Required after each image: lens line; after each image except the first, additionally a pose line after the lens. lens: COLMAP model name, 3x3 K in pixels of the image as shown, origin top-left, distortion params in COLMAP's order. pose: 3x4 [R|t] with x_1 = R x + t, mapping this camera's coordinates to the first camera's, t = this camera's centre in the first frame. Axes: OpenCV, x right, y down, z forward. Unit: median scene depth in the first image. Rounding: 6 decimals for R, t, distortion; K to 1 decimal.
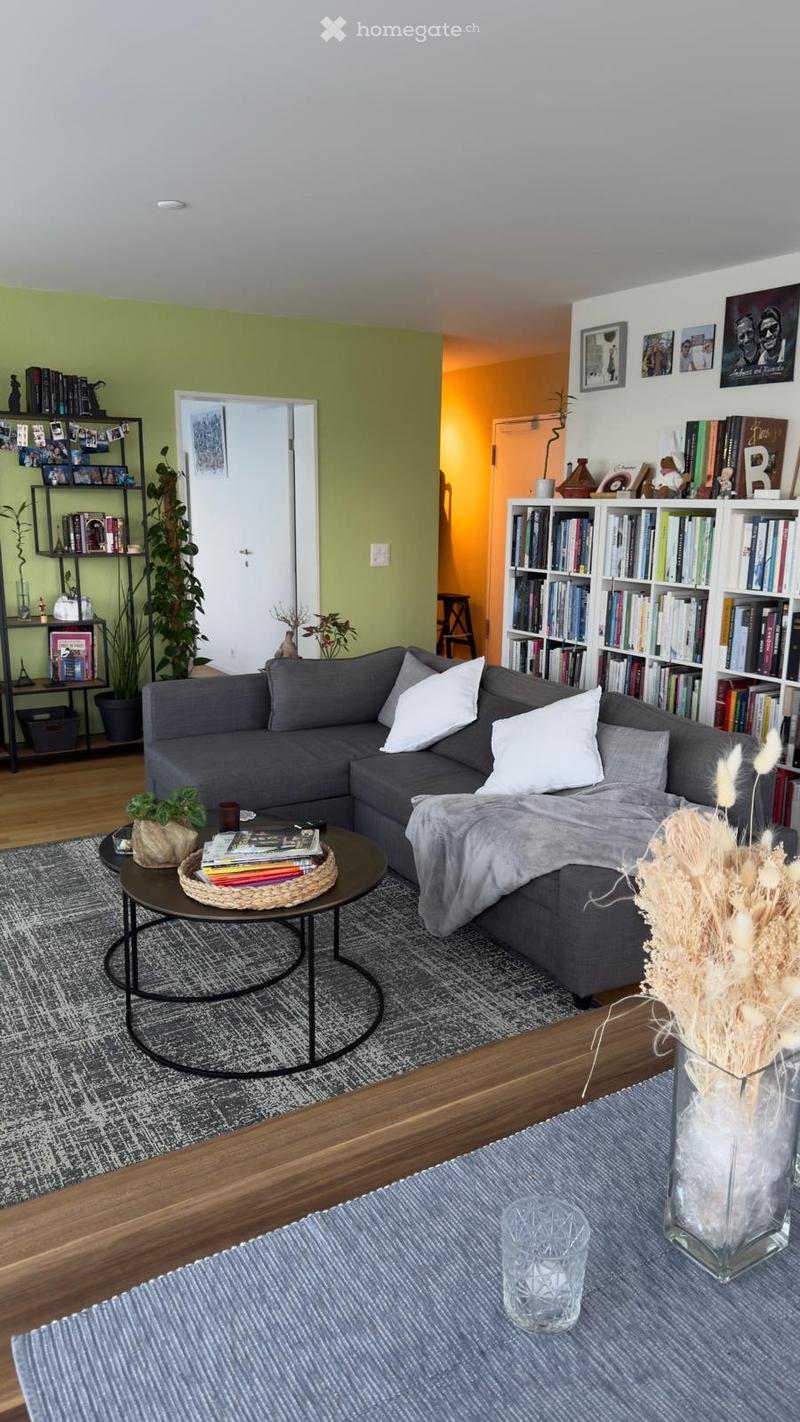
lens RADIAL K [[981.5, 0, 401.1], [0, 981.5, 712.7], [0, 0, 1]] dist [0.178028, -0.376052]
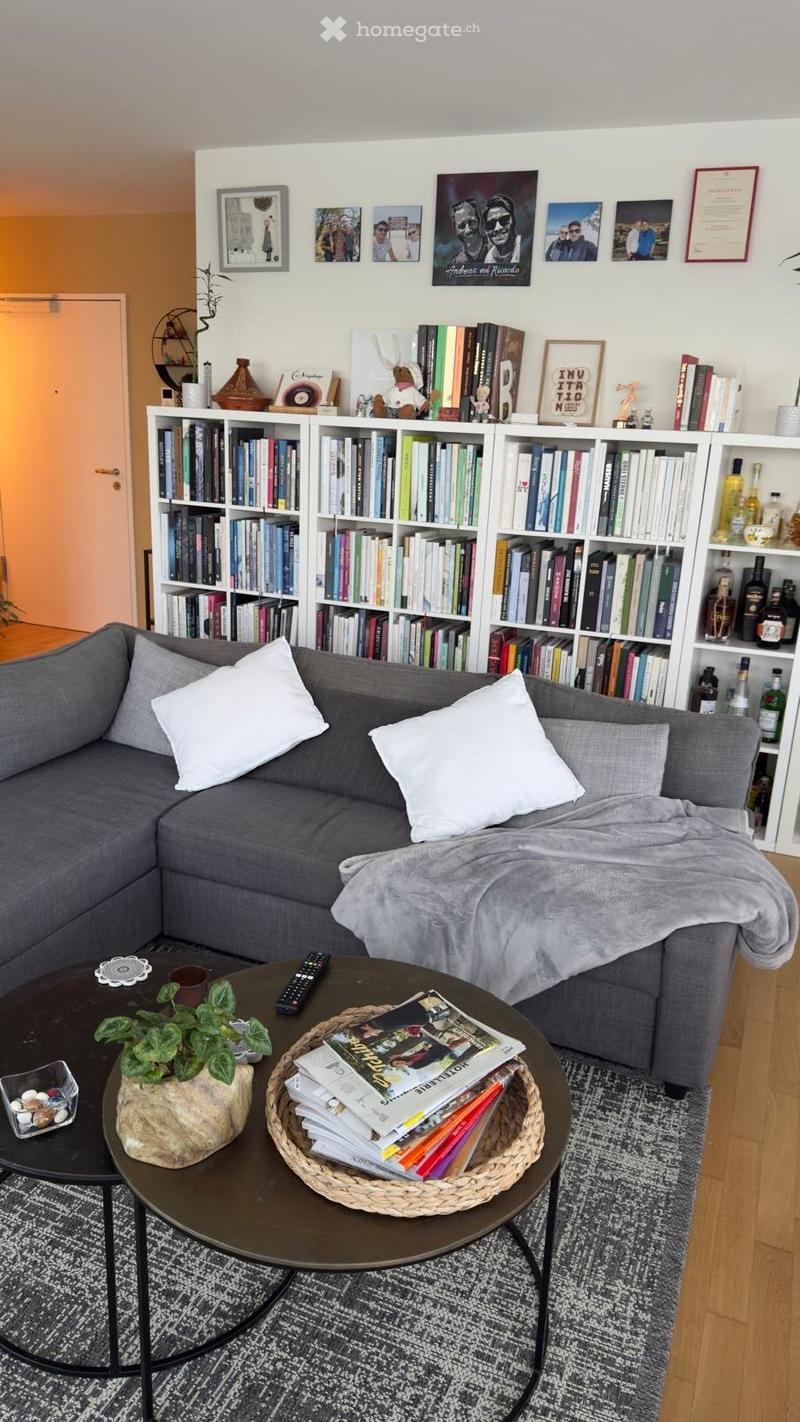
lens RADIAL K [[992.7, 0, 393.3], [0, 992.7, 716.2], [0, 0, 1]] dist [0.099538, -0.154789]
pose [[0.806448, -0.149051, 0.572210, -0.292826], [0.093742, 0.987698, 0.125163, -0.086209], [-0.583827, -0.047297, 0.810500, 0.361088]]
